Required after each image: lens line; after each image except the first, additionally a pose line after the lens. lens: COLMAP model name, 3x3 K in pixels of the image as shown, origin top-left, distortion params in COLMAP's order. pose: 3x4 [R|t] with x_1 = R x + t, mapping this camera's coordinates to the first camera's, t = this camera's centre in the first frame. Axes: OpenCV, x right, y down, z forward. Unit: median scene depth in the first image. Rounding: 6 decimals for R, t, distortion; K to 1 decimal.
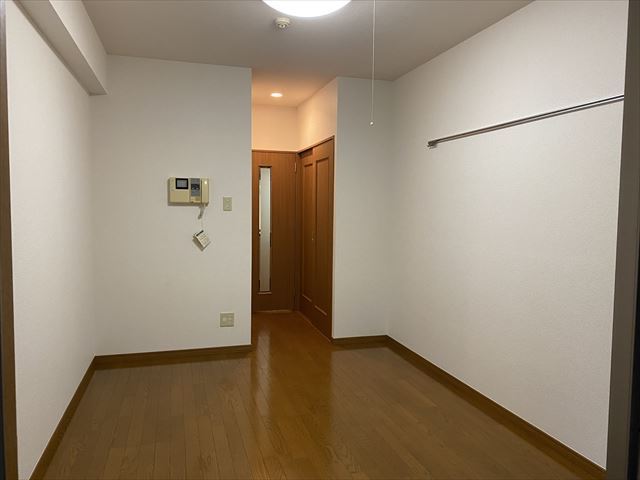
lens RADIAL K [[483.3, 0, 321.9], [0, 483.3, 239.8], [0, 0, 1]] dist [0.014428, -0.004852]
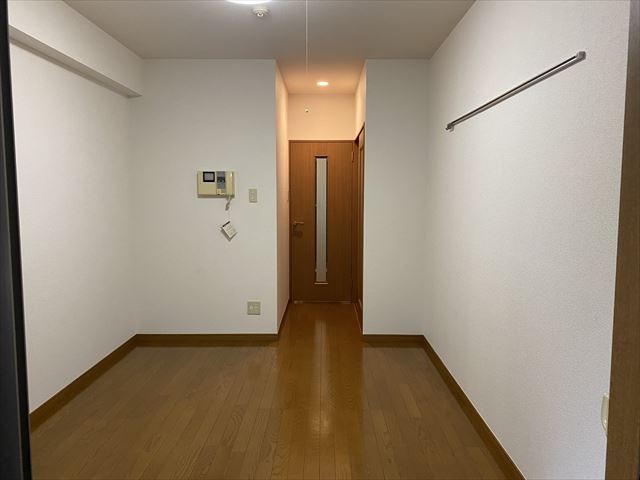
lens RADIAL K [[483.3, 0, 320.0], [0, 483.3, 239.8], [0, 0, 1]] dist [0.014428, -0.004852]
pose [[0.954448, 0.017430, -0.297868, 0.249820], [-0.010385, 0.999628, 0.025217, -0.008199], [0.298197, -0.020975, 0.954274, 0.065385]]
